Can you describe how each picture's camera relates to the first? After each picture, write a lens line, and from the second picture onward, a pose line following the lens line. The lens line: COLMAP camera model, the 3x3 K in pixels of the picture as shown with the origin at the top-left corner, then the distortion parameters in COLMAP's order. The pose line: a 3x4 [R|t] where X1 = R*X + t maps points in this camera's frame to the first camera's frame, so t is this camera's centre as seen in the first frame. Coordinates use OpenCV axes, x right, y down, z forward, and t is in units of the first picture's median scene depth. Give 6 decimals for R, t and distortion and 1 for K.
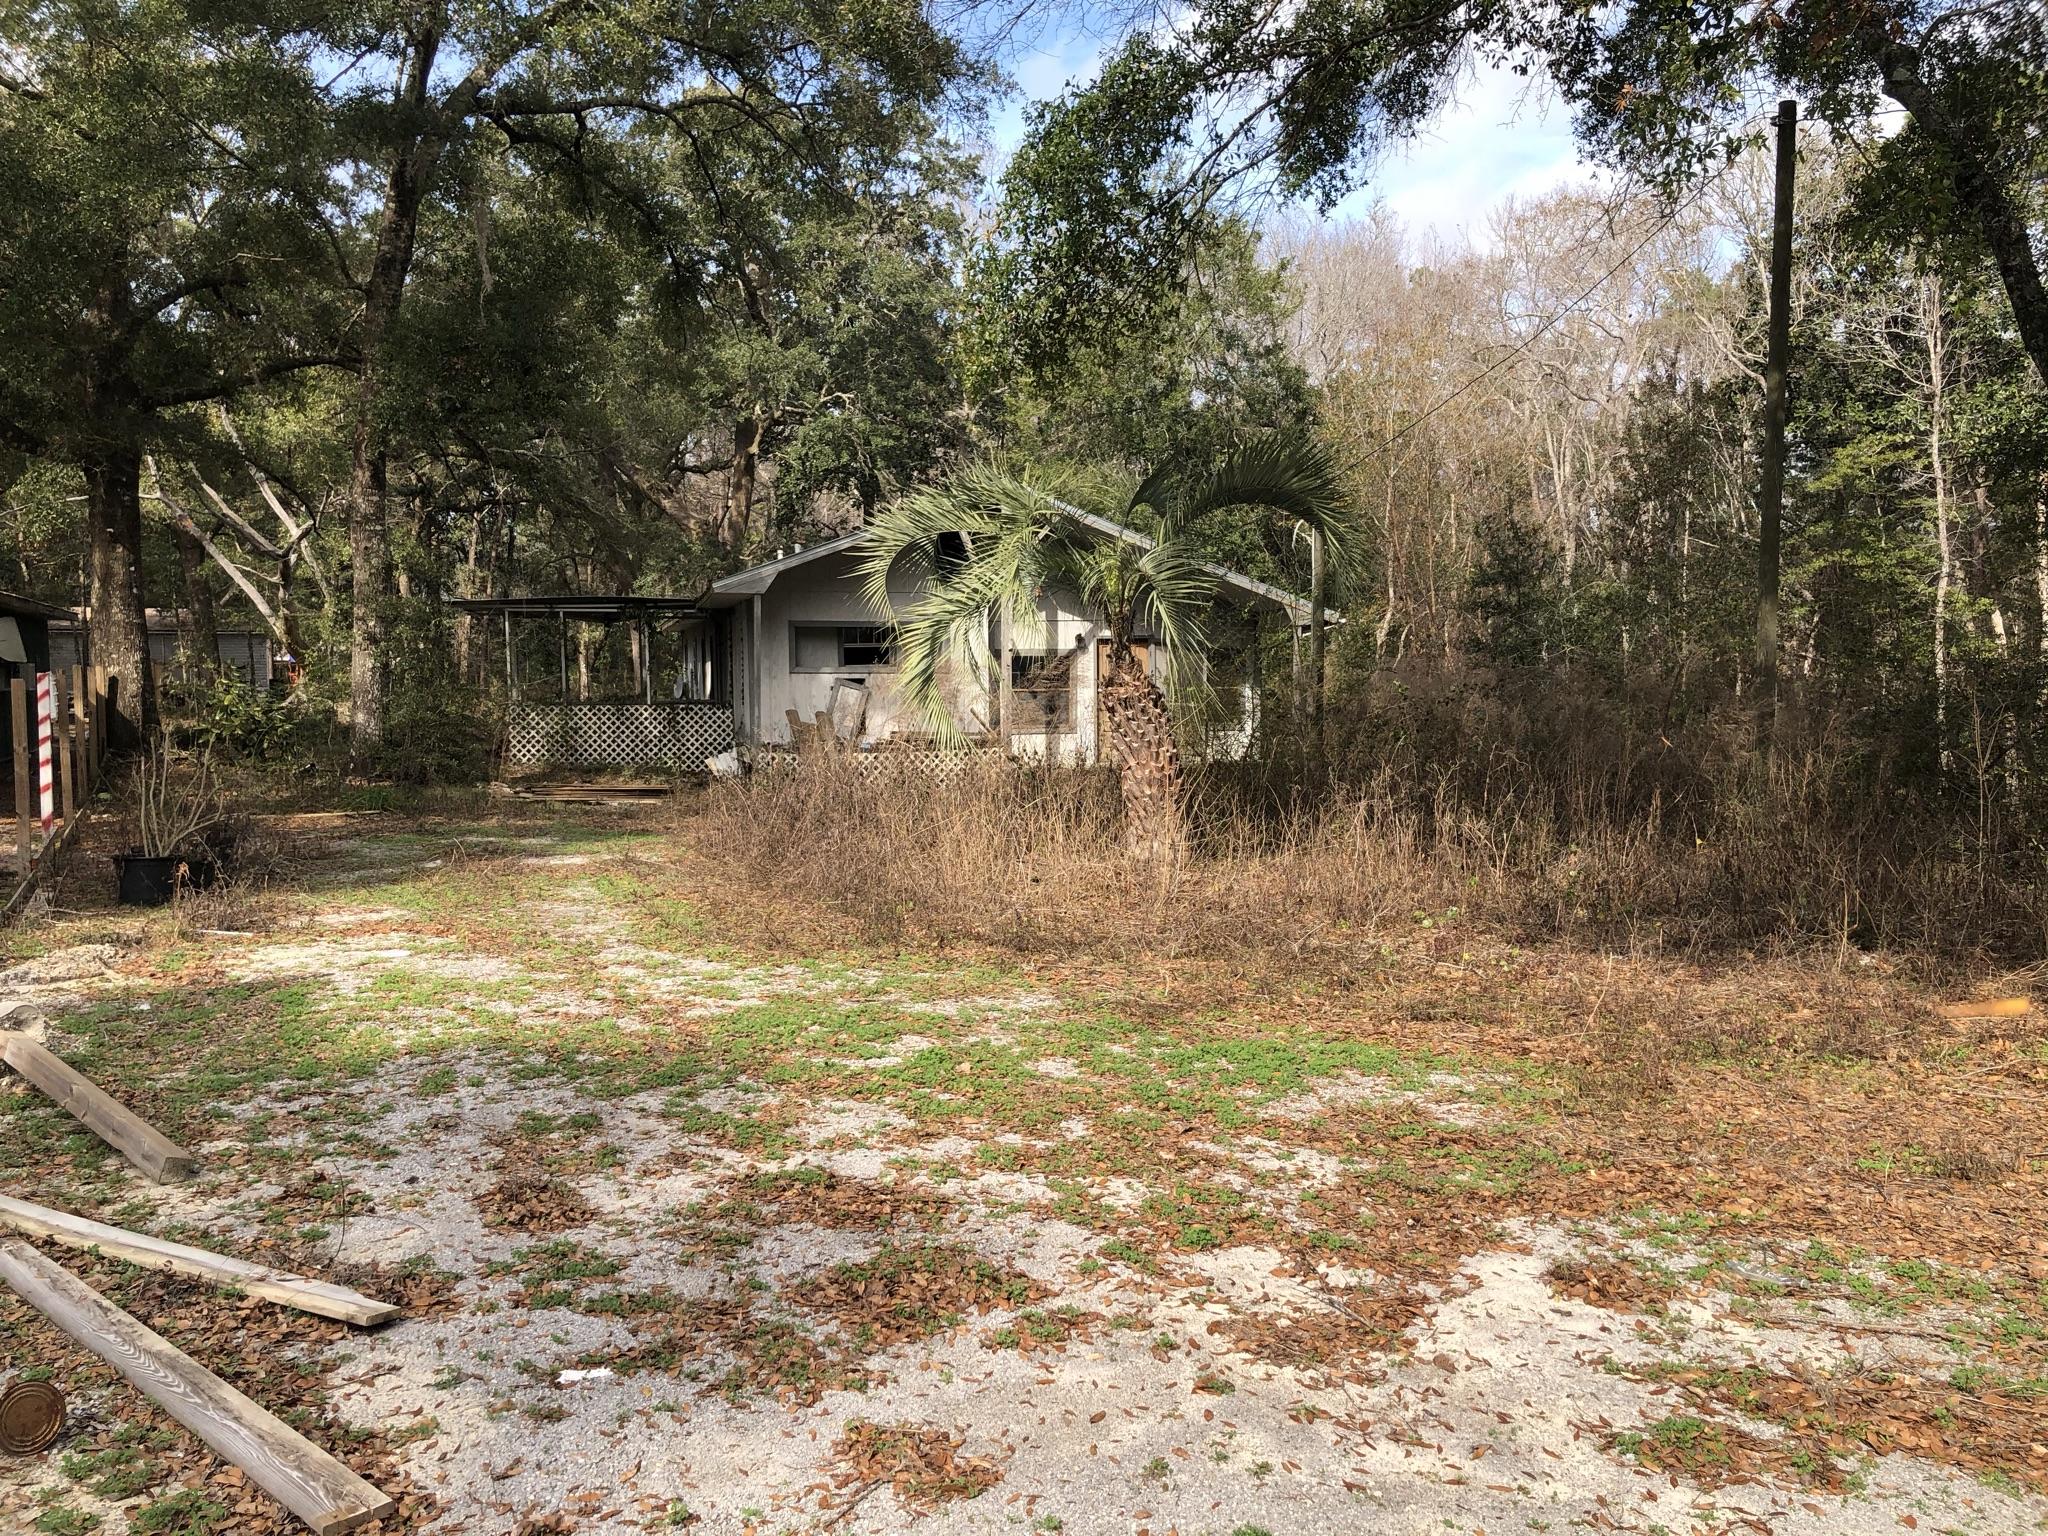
lens RADIAL K [[1713.4, 0, 1024.0], [0, 1713.4, 768.0], [0, 0, 1]] dist [-0.000778, -0.005232]
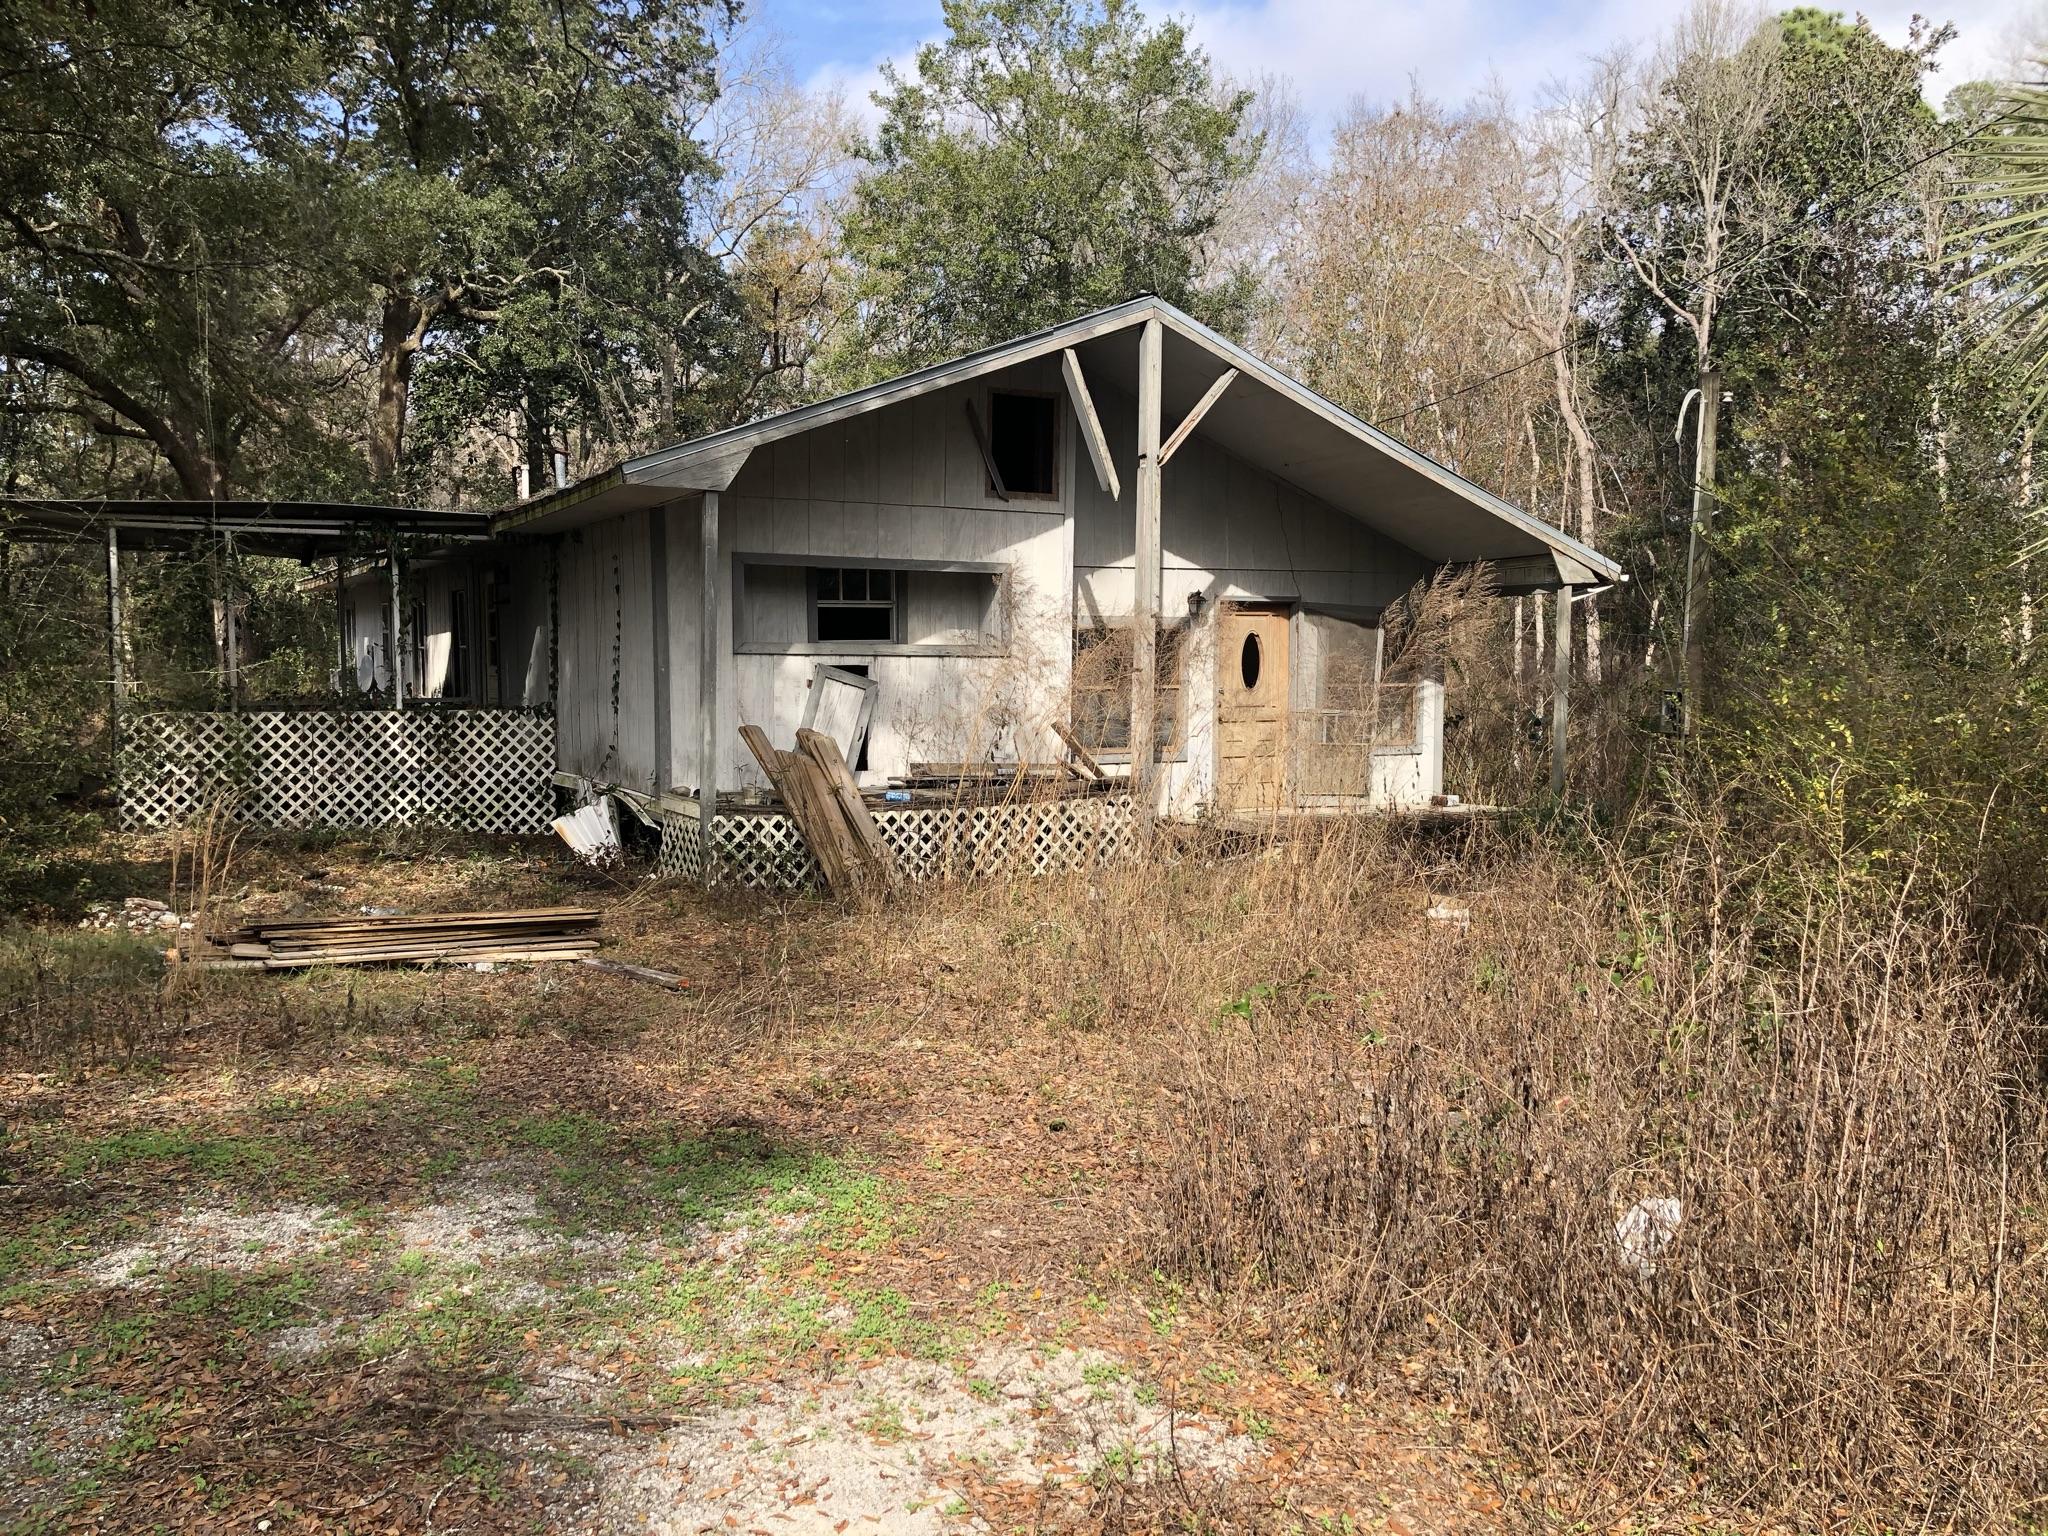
lens RADIAL K [[1713.4, 0, 1024.0], [0, 1713.4, 768.0], [0, 0, 1]] dist [-0.000778, -0.005232]
pose [[0.968408, -0.006373, 0.249291, -0.175884], [0.004405, 0.999955, 0.008448, -0.024316], [-0.249333, -0.007083, 0.968392, 0.464579]]
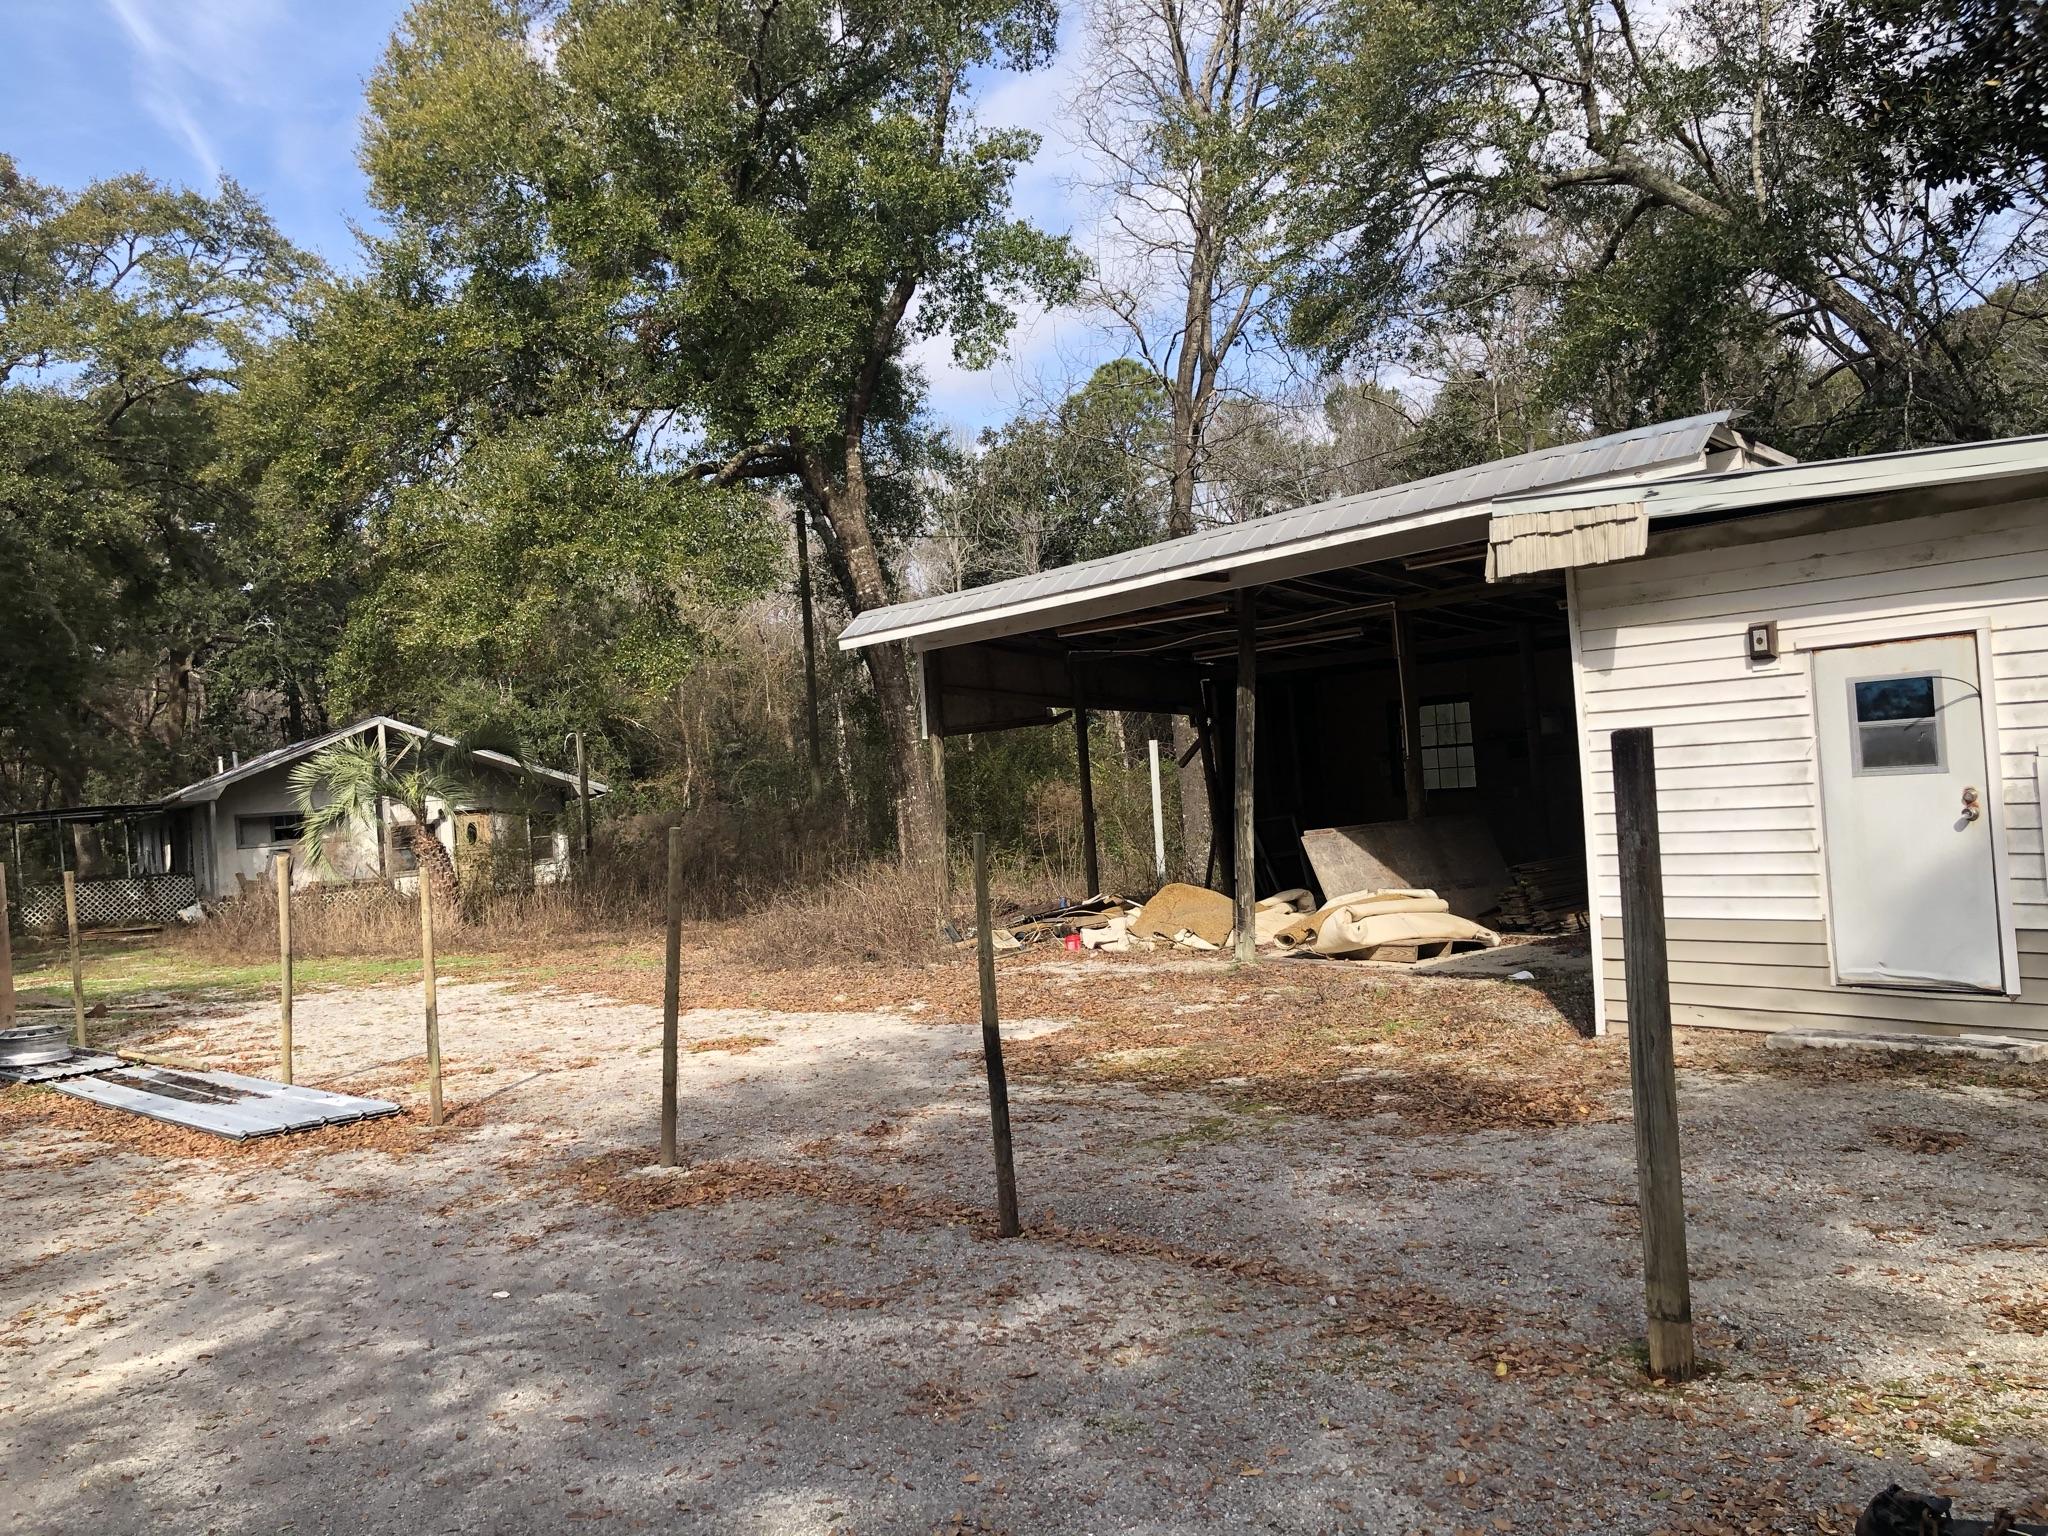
lens RADIAL K [[1671.8, 0, 1024.0], [0, 1671.8, 768.0], [0, 0, 1]] dist [0.010733, -0.021131]
pose [[0.949043, -0.062063, 0.308977, 0.069744], [0.086718, 0.993998, -0.066699, 0.031806], [-0.302982, 0.090094, 0.948728, -0.611631]]
